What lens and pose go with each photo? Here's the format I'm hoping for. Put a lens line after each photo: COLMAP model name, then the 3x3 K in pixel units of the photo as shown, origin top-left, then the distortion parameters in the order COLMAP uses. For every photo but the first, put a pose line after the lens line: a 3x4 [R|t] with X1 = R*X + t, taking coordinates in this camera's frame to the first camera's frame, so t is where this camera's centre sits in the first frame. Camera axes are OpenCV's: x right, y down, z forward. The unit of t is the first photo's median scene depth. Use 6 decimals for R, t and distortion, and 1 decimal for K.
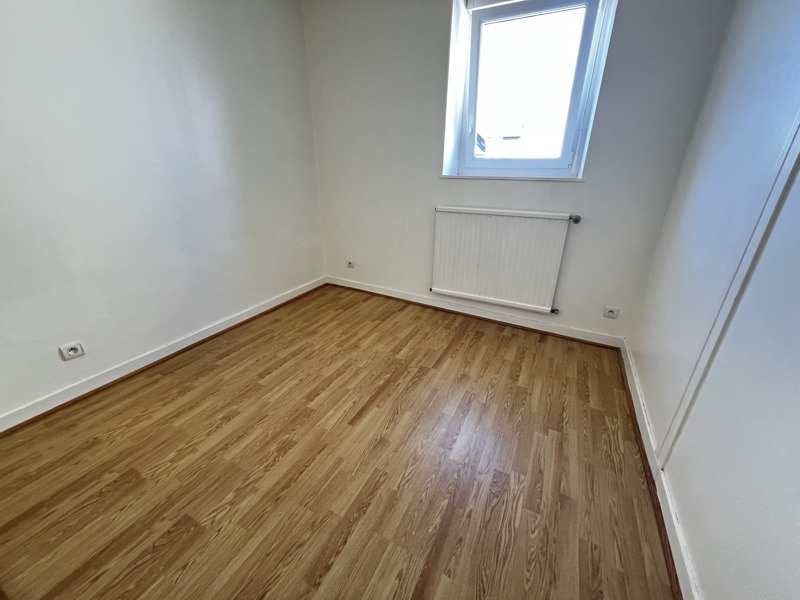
lens RADIAL K [[320.1, 0, 401.3], [0, 320.1, 300.5], [0, 0, 1]] dist [-0.000343, -0.000053]
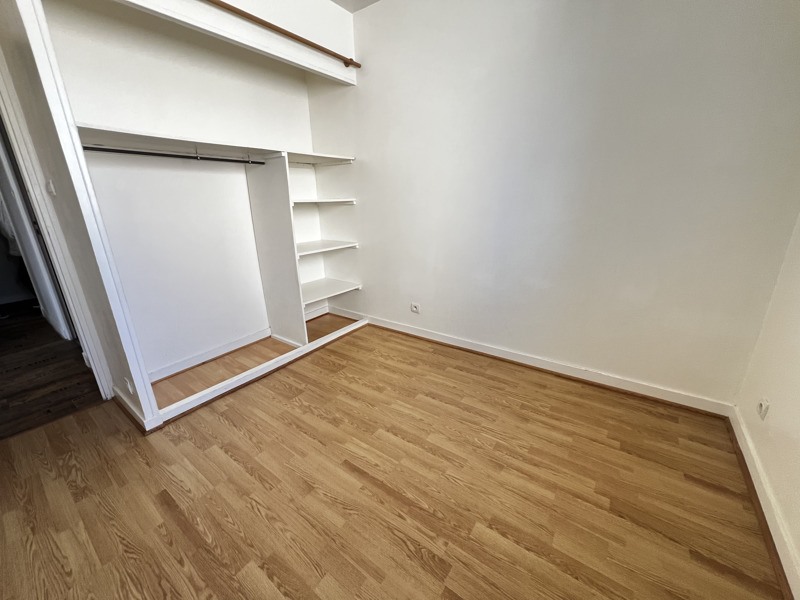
lens RADIAL K [[320.1, 0, 400.3], [0, 320.1, 299.0], [0, 0, 1]] dist [-0.000343, -0.000053]
pose [[-0.163167, 0.288661, -0.943425, 0.488348], [-0.356733, 0.874281, 0.329203, -0.355100], [0.919847, 0.390266, -0.039679, 0.832795]]
